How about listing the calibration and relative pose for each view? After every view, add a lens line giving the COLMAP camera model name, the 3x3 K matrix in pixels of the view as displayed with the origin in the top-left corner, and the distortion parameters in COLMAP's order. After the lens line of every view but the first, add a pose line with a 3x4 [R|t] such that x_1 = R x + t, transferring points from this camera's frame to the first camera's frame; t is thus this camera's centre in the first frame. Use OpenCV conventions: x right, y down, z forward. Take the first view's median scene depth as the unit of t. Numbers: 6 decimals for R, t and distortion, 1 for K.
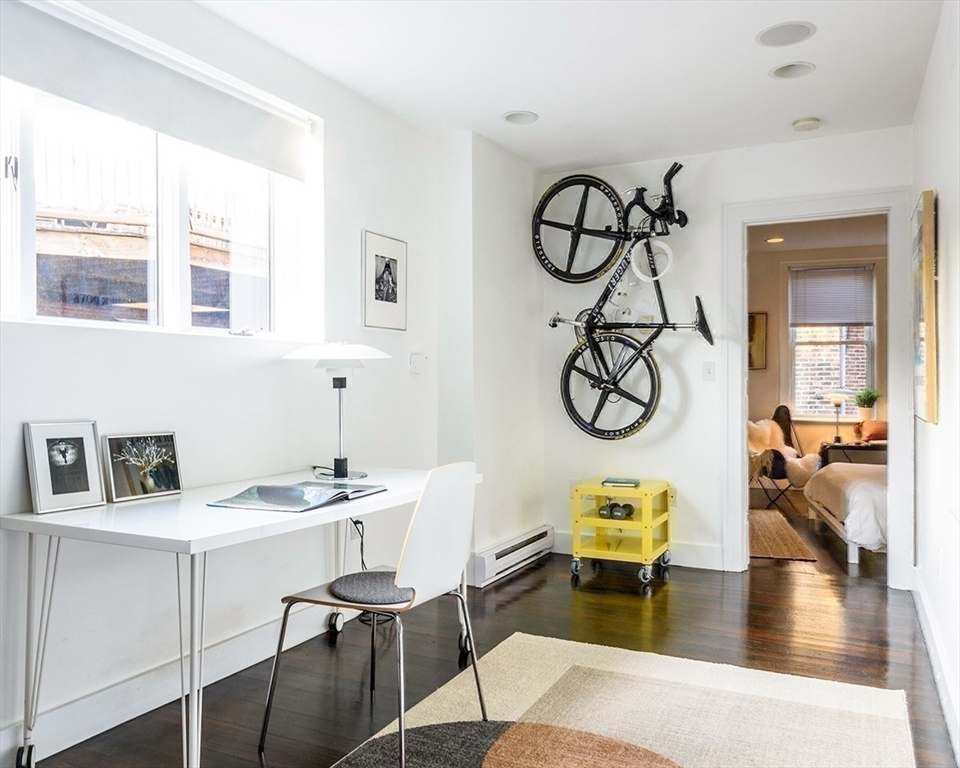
lens RADIAL K [[779.5, 0, 480.0], [0, 779.5, 384.0], [0, 0, 1]] dist [0.001243, 0.000208]
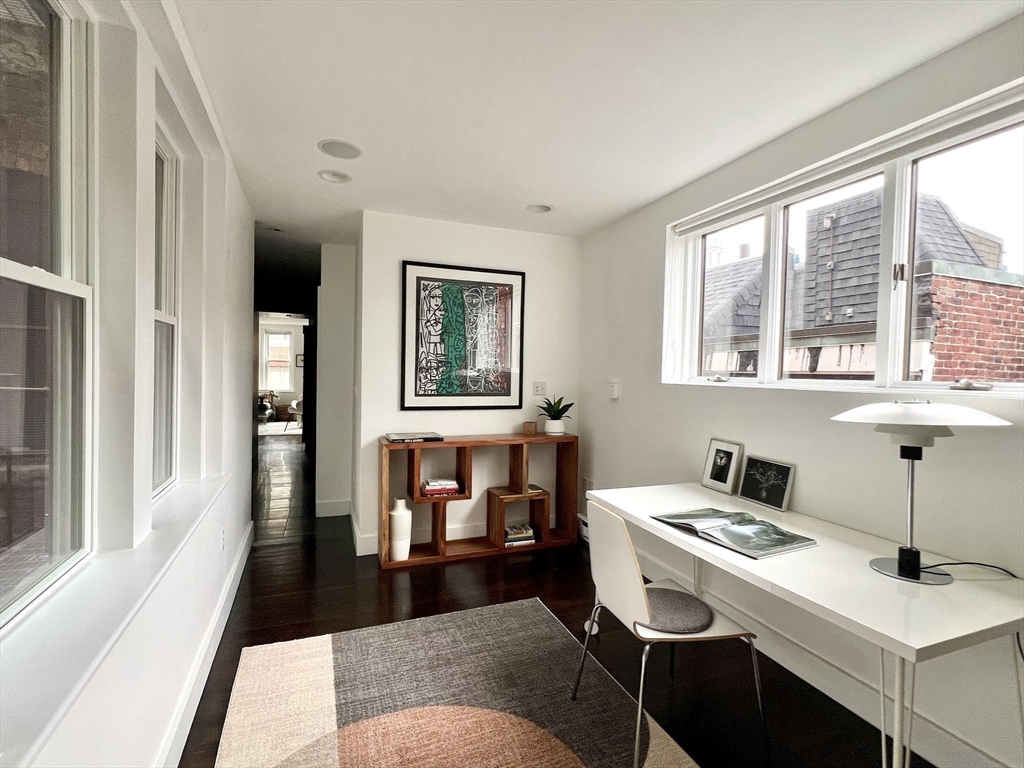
lens RADIAL K [[491.8, 0, 512.0], [0, 491.8, 384.0], [0, 0, 1]] dist [-0.000365, -0.000051]
pose [[-0.661335, 0.009161, -0.750035, 0.566596], [-0.017980, 0.999444, 0.028061, -0.095070], [0.749875, 0.032044, -0.660803, 1.262935]]
